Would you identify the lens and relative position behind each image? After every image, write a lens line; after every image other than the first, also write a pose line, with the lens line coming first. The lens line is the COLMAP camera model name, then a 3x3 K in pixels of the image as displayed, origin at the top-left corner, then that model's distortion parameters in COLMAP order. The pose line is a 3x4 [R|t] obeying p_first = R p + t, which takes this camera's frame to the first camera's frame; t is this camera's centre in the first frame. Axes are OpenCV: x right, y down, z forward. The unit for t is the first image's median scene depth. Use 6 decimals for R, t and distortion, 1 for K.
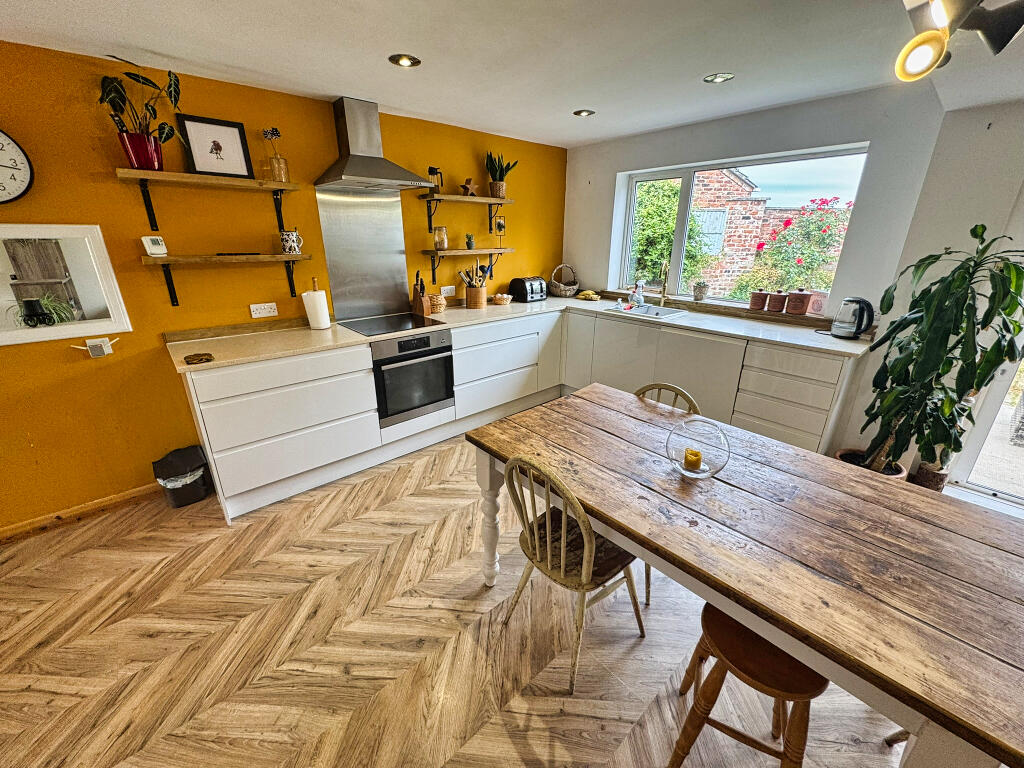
lens RADIAL K [[407.1, 0, 511.5], [0, 407.1, 383.6], [0, 0, 1]] dist [-0.000054, -0.000123]
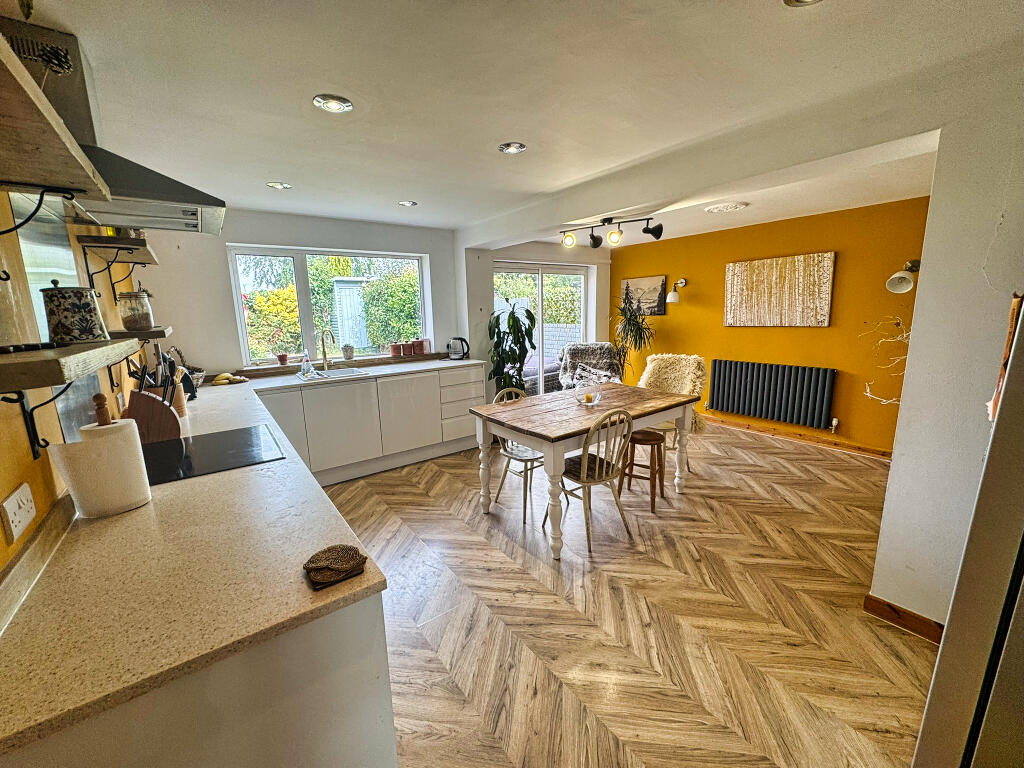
lens RADIAL K [[407.1, 0, 509.5], [0, 407.1, 383.7], [0, 0, 1]] dist [-0.000054, -0.000123]
pose [[0.091461, -0.186106, 0.978263, -1.467464], [0.367168, 0.919468, 0.140593, -0.295918], [-0.925647, 0.346329, 0.152428, 0.909114]]
